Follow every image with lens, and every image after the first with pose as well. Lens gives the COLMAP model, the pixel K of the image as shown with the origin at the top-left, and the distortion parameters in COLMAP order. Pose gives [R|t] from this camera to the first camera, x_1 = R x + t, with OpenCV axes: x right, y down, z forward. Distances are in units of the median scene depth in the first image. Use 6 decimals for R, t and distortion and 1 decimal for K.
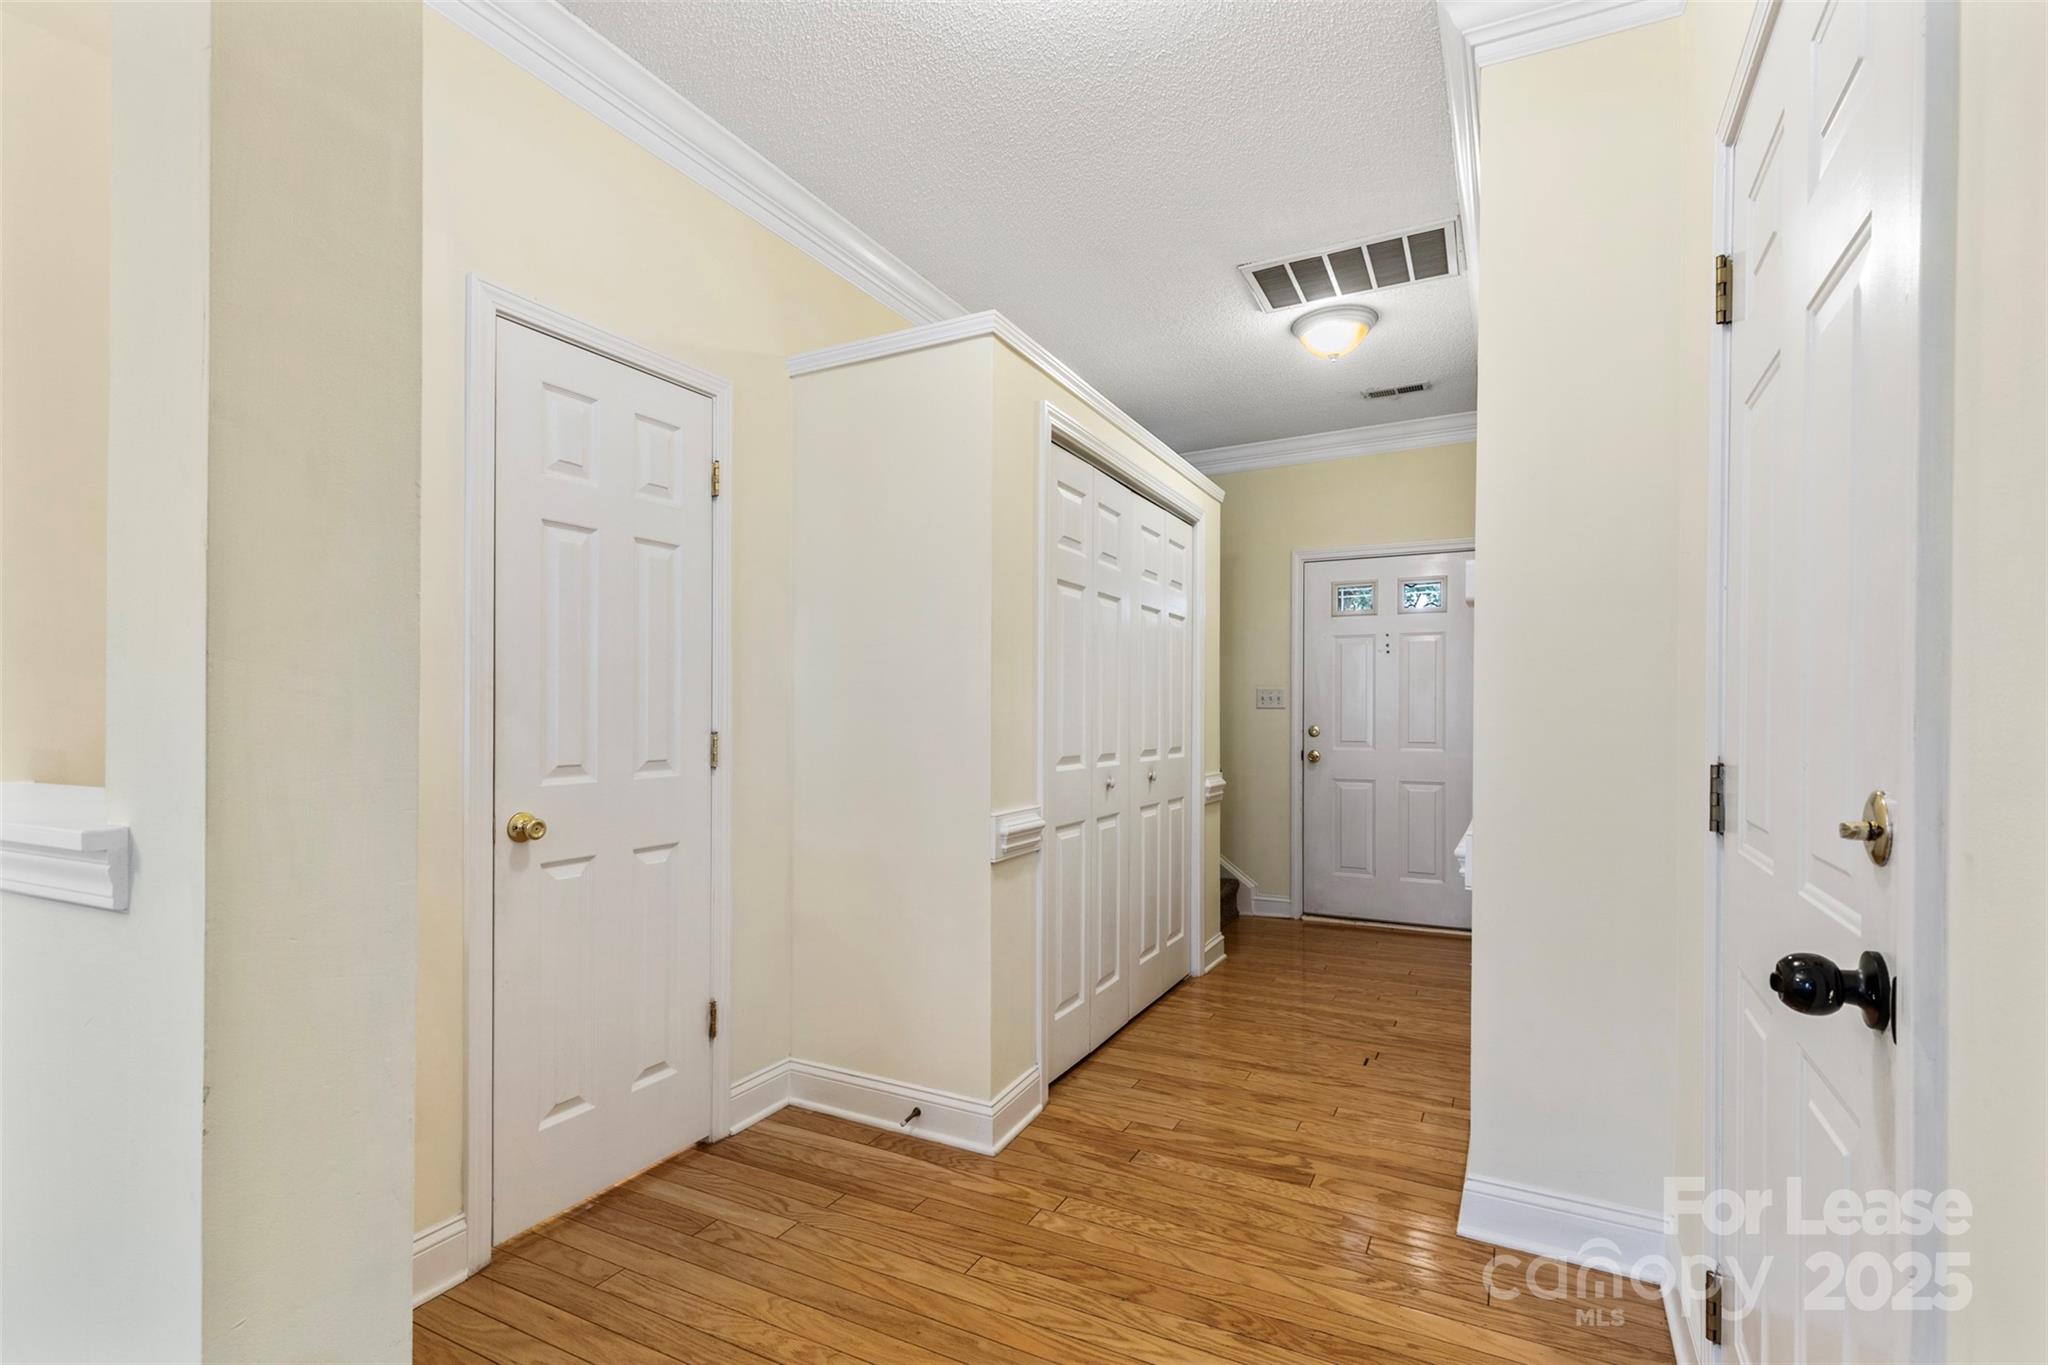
lens RADIAL K [[922.4, 0, 1032.5], [0, 922.4, 702.1], [0, 0, 1]] dist [0.000041, 0.000014]
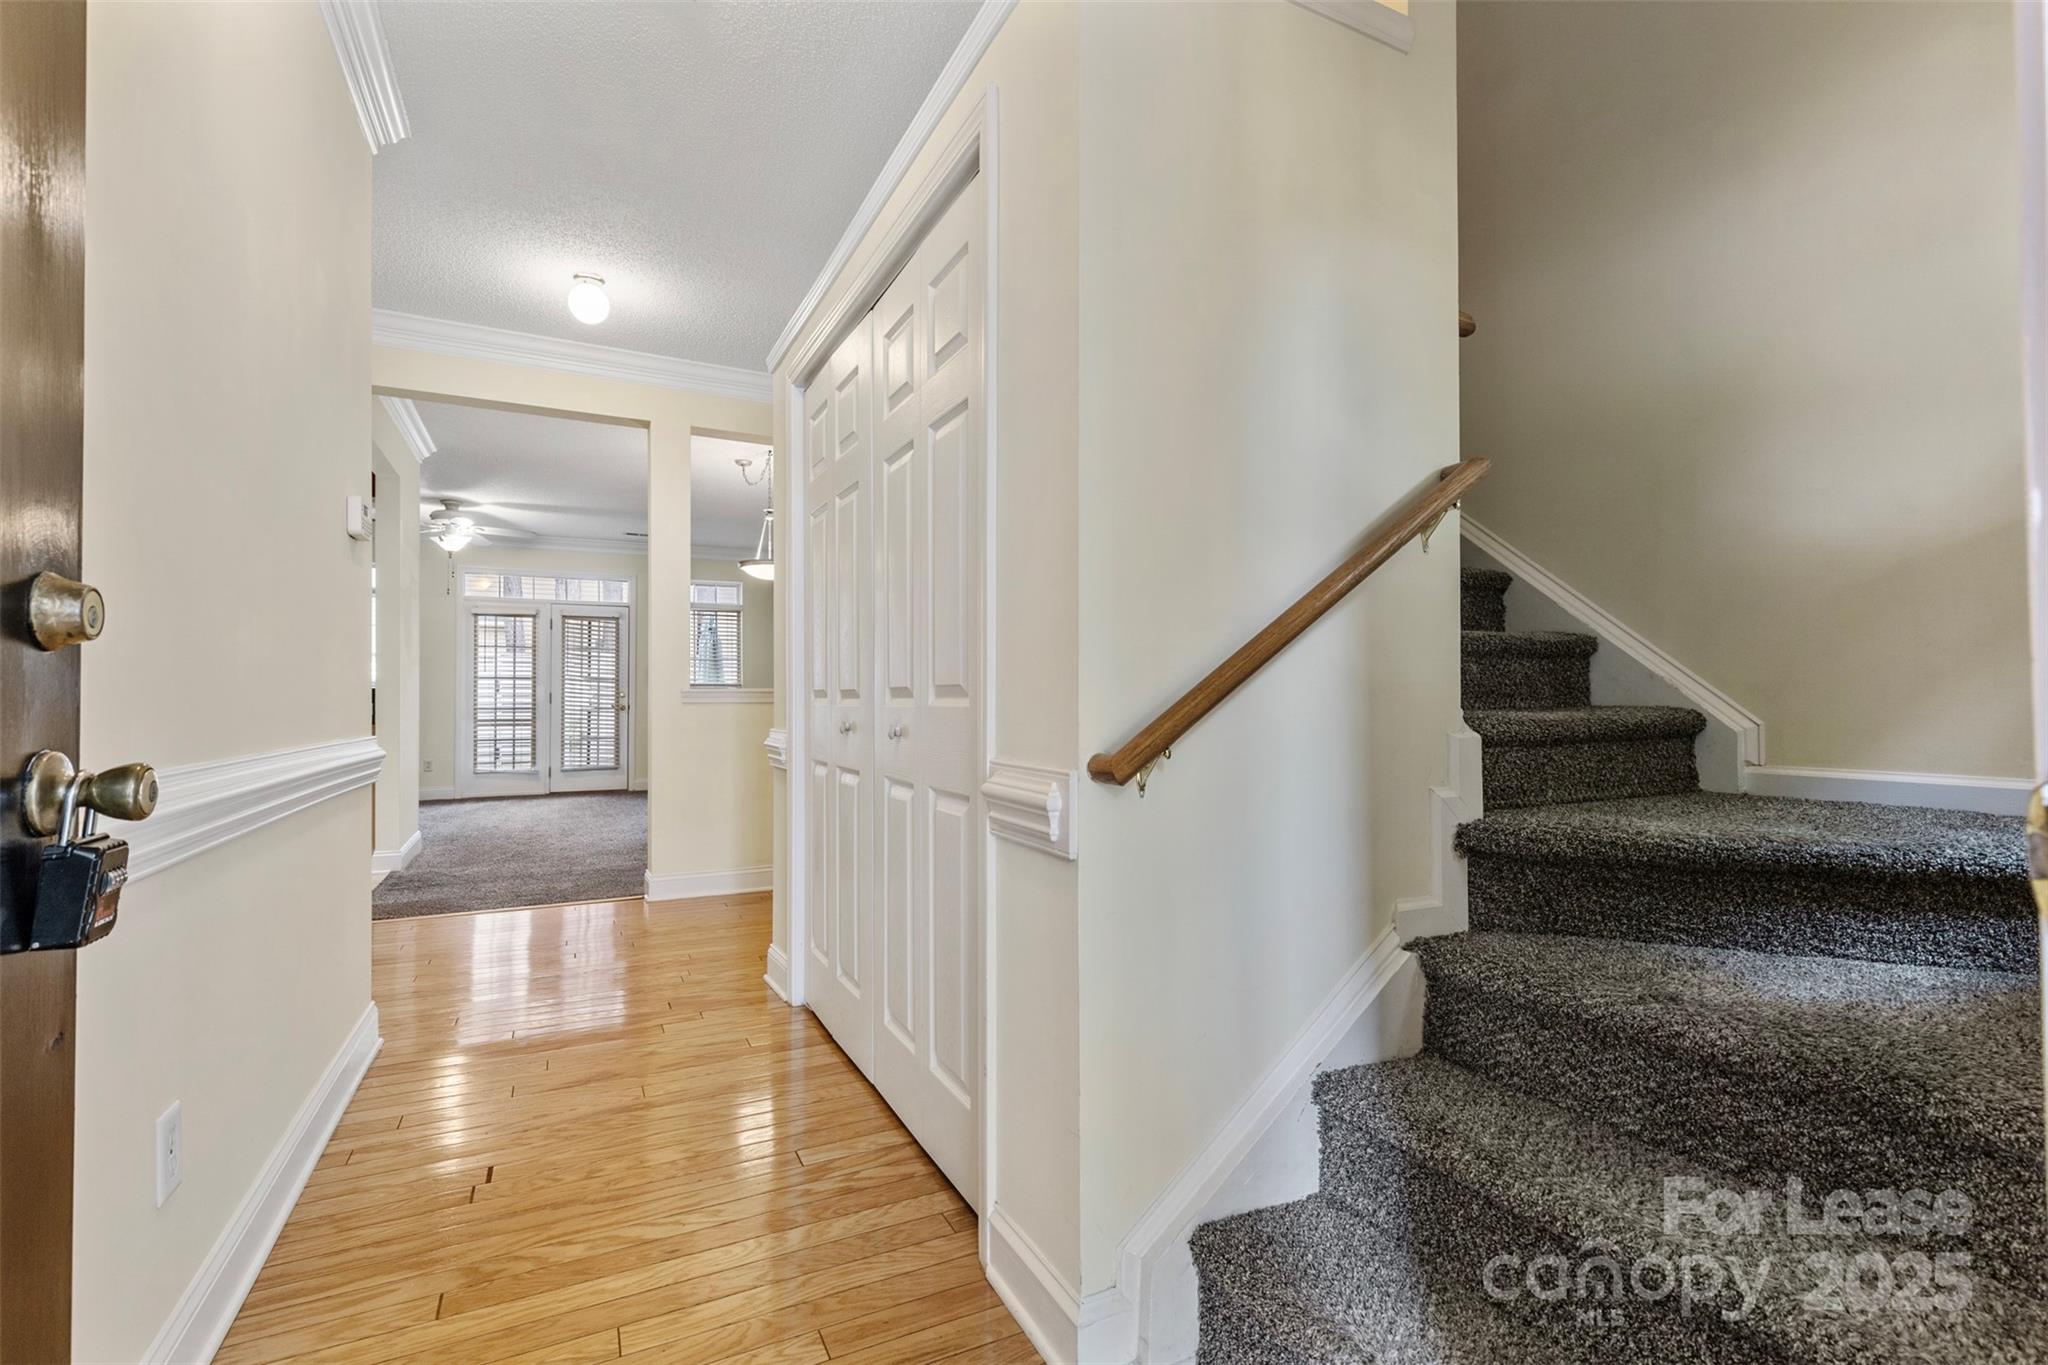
lens RADIAL K [[940.6, 0, 1059.0], [0, 940.6, 680.5], [0, 0, 1]] dist [-0.000279, -0.000167]
pose [[-0.568351, -0.011374, -0.822707, 0.633003], [0.013916, 0.999629, -0.023434, 0.069073], [0.822668, -0.024768, -0.567982, 1.594531]]
